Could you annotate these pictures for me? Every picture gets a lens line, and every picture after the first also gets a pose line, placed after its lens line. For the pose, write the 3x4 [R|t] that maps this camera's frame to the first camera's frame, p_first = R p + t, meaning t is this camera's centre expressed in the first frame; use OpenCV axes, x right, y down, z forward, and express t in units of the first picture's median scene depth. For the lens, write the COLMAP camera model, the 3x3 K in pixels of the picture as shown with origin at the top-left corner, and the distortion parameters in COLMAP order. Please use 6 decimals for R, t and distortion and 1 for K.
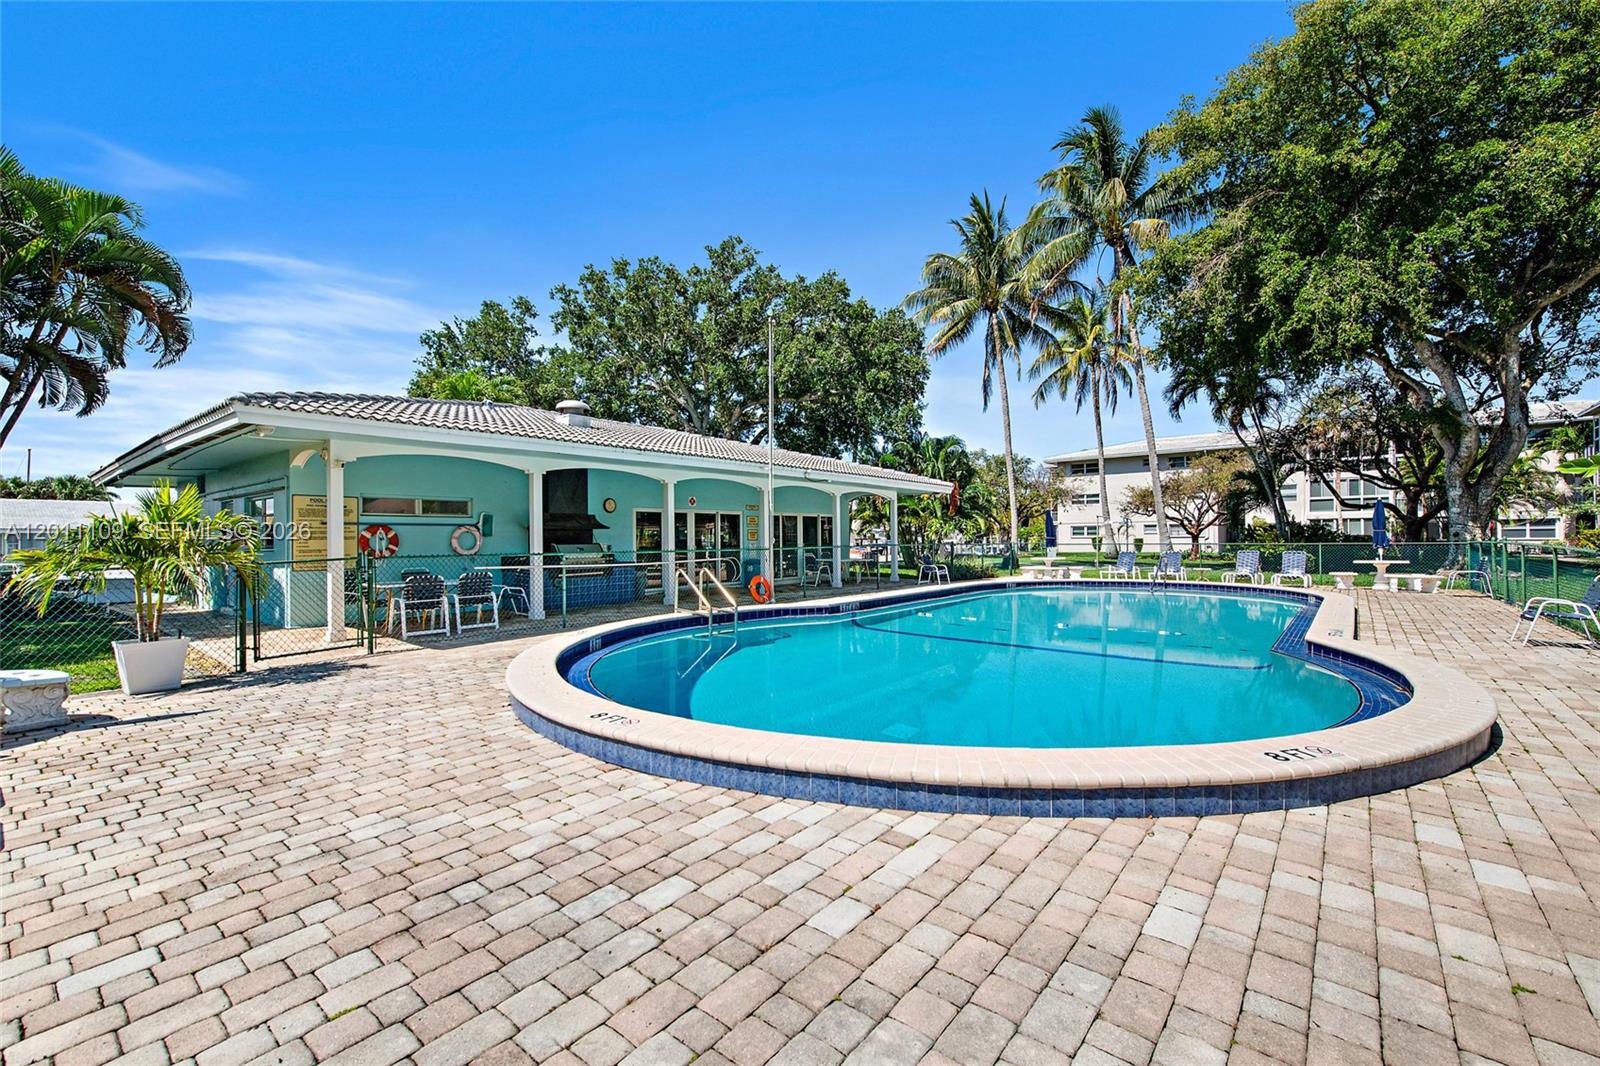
lens RADIAL K [[657.7, 0, 806.1], [0, 657.7, 532.7], [0, 0, 1]] dist [-0.001317, -0.000711]
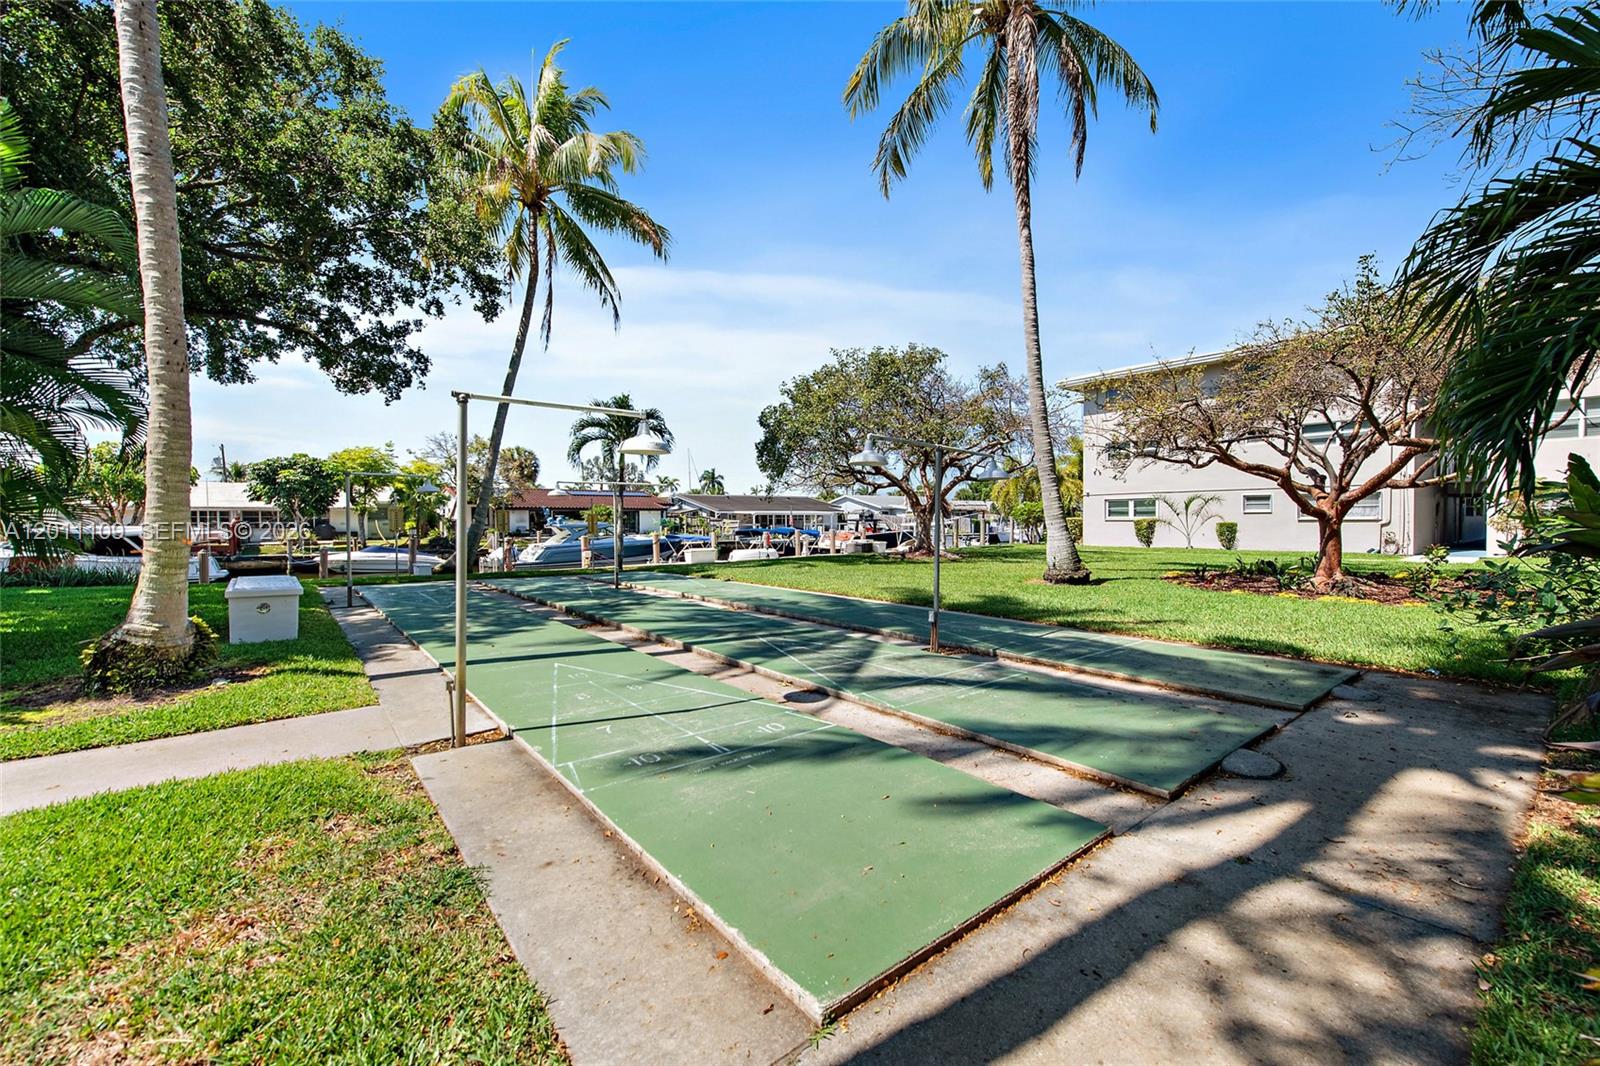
lens RADIAL K [[648.9, 0, 808.7], [0, 648.9, 530.5], [0, 0, 1]] dist [-0.000025, -0.000109]
pose [[0.981835, 0.010301, -0.189456, 0.391154], [-0.004775, 0.999550, 0.029599, 0.001961], [0.189675, -0.028157, 0.981443, 0.619873]]
